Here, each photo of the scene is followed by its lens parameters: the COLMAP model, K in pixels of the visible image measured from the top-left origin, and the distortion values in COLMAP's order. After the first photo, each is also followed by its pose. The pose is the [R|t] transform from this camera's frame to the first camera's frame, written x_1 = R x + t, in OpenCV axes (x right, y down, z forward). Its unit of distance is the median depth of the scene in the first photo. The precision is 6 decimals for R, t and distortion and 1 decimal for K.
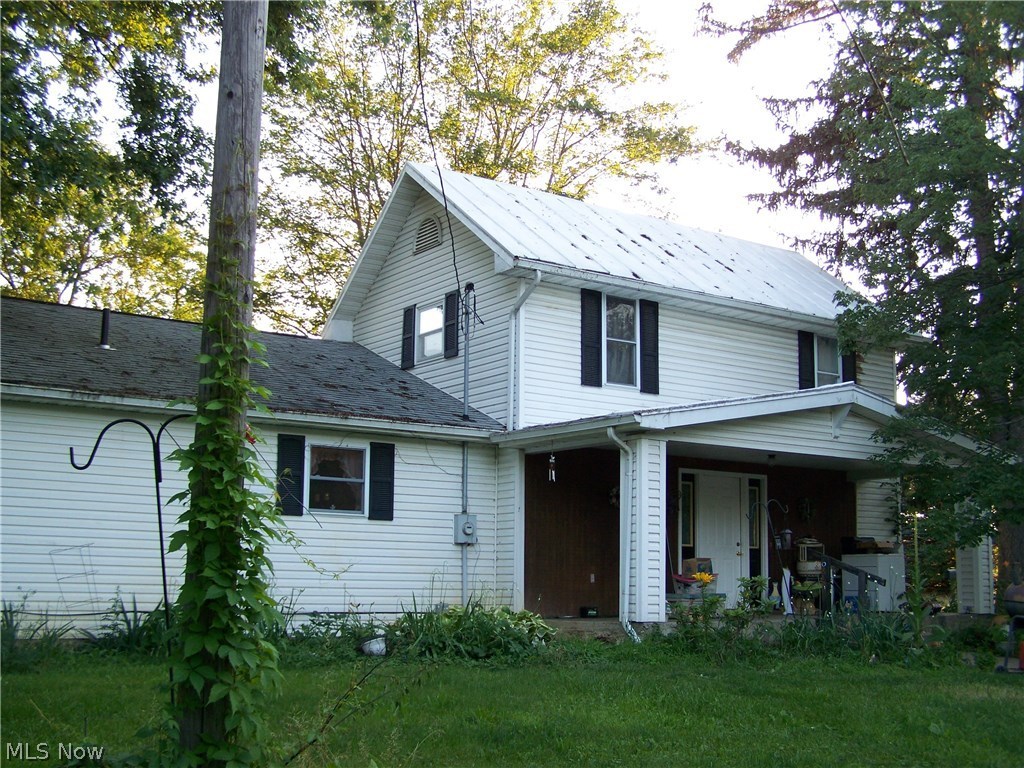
lens RADIAL K [[1257.2, 0, 512.0], [0, 1257.2, 384.0], [0, 0, 1]] dist [-0.000173, 0.008166]
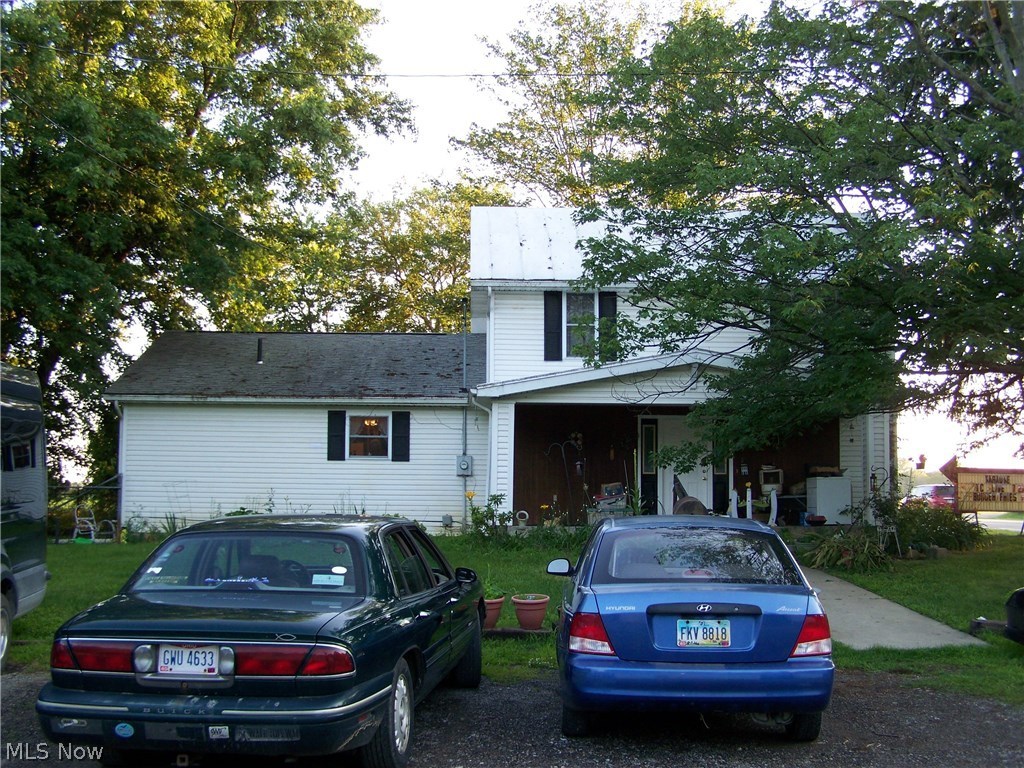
lens RADIAL K [[1257.2, 0, 512.0], [0, 1257.2, 384.0], [0, 0, 1]] dist [-0.000173, 0.008166]
pose [[0.809857, -0.058958, -0.583658, 0.884733], [0.092354, 0.995344, 0.027602, -0.016008], [0.579312, -0.076257, 0.811531, -0.164227]]
